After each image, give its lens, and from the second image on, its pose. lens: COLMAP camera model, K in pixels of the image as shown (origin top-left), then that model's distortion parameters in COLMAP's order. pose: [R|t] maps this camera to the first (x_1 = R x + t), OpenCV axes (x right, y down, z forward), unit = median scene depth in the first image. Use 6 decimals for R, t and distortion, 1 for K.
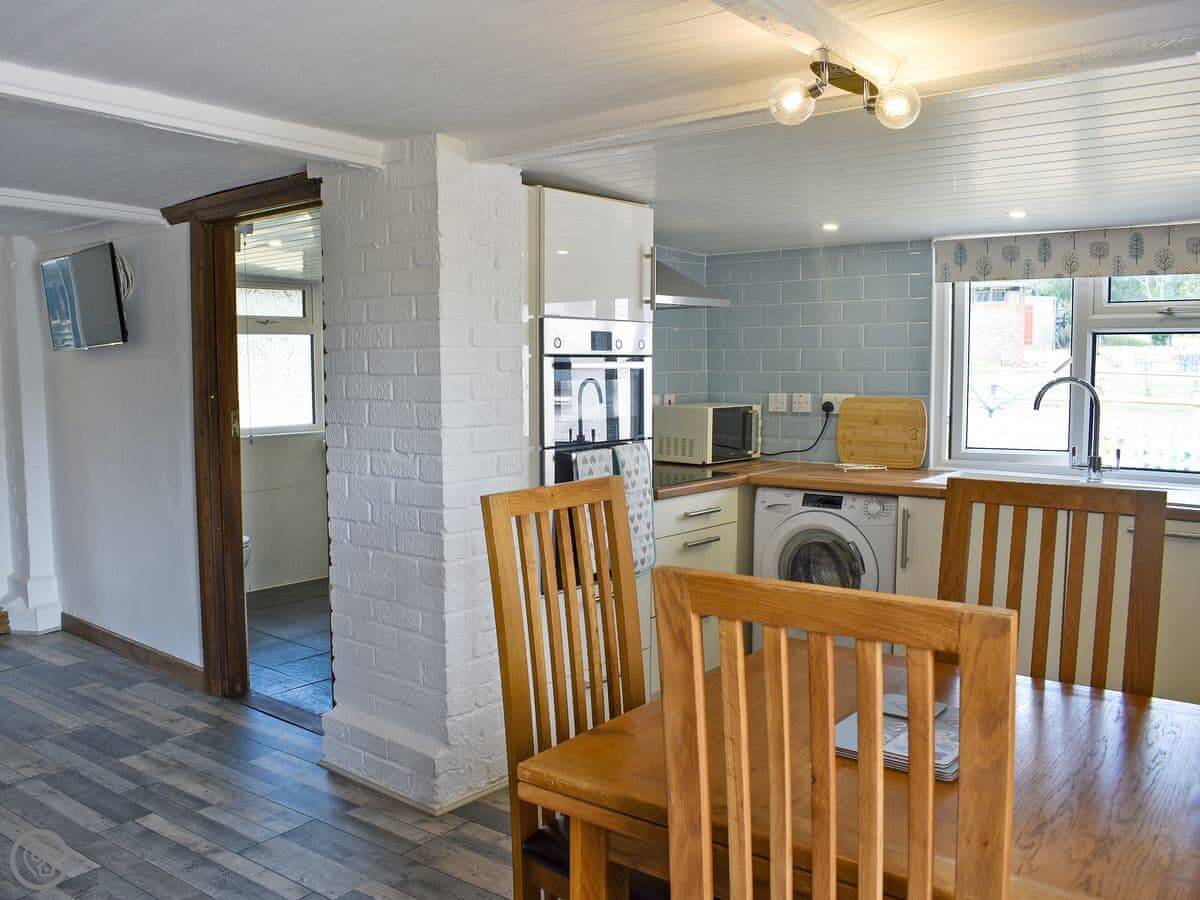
lens RADIAL K [[1059.6, 0, 557.3], [0, 1059.6, 450.6], [0, 0, 1]] dist [-0.091213, 0.000513]
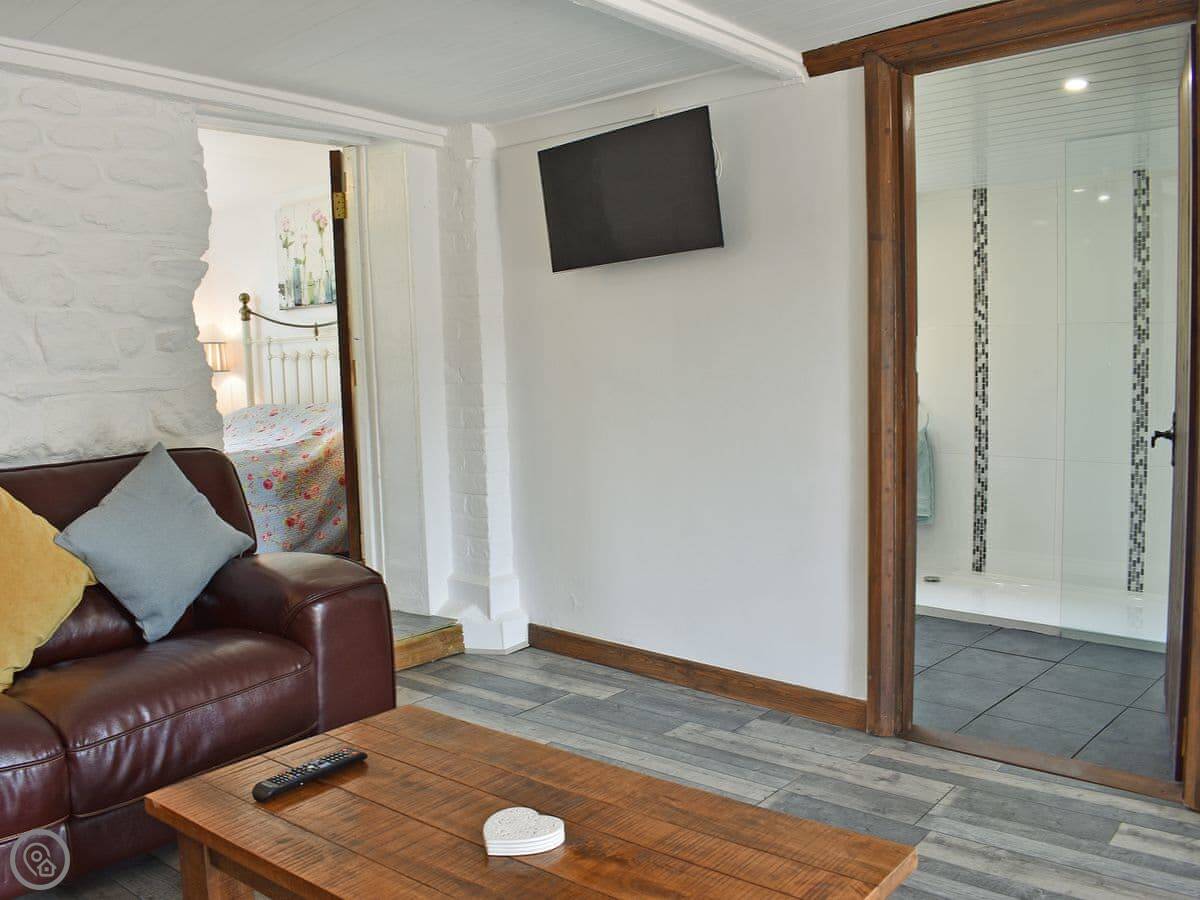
lens RADIAL K [[1059.6, 0, 557.3], [0, 1059.6, 450.6], [0, 0, 1]] dist [-0.091213, 0.000513]
pose [[0.998161, -0.022031, -0.056479, -0.511124], [0.022626, 0.999695, 0.009928, 0.027209], [0.056243, -0.011188, 0.998354, 0.280626]]
